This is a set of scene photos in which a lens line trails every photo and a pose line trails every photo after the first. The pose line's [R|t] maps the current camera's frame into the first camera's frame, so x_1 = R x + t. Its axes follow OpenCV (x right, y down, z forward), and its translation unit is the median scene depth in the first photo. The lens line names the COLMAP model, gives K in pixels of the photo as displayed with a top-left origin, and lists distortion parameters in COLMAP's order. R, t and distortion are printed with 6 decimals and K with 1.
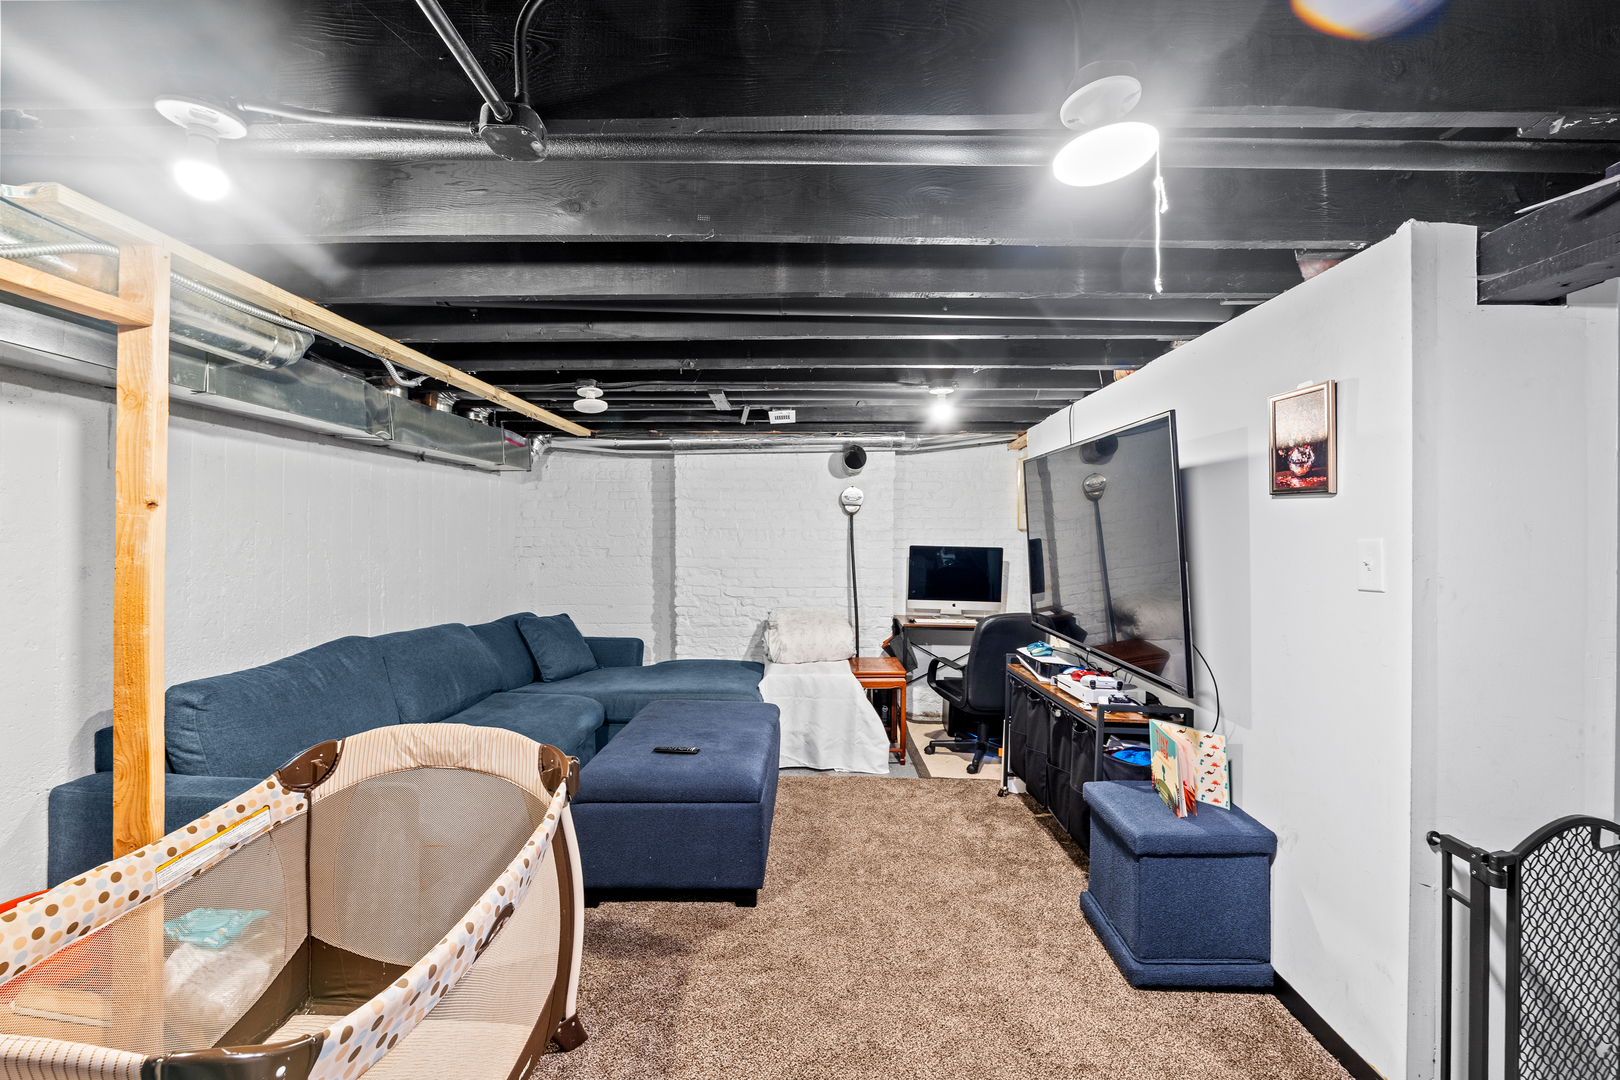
lens RADIAL K [[666.3, 0, 804.9], [0, 666.3, 545.1], [0, 0, 1]] dist [-0.009559, 0.000411]
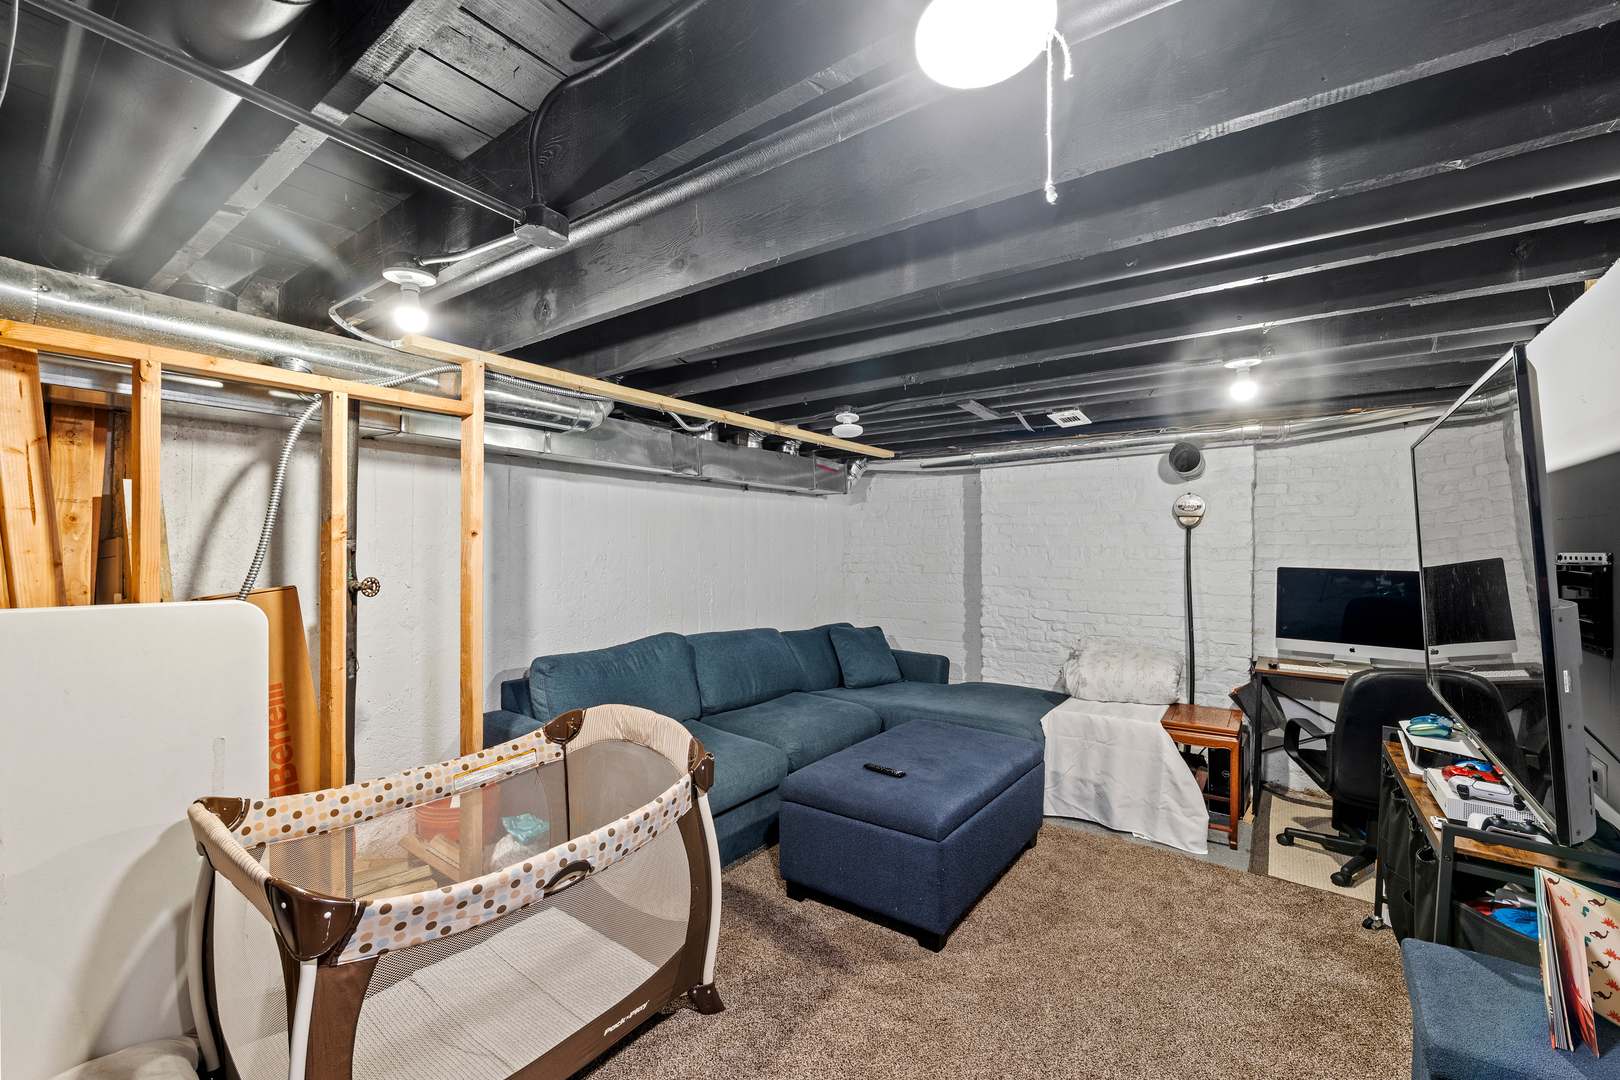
lens RADIAL K [[664.8, 0, 800.3], [0, 664.8, 562.4], [0, 0, 1]] dist [-0.009600, -0.000140]
pose [[0.813415, 0.011022, -0.581580, 0.193225], [-0.009568, 0.999939, 0.005569, -0.004642], [0.581606, 0.001035, 0.813470, 0.082826]]
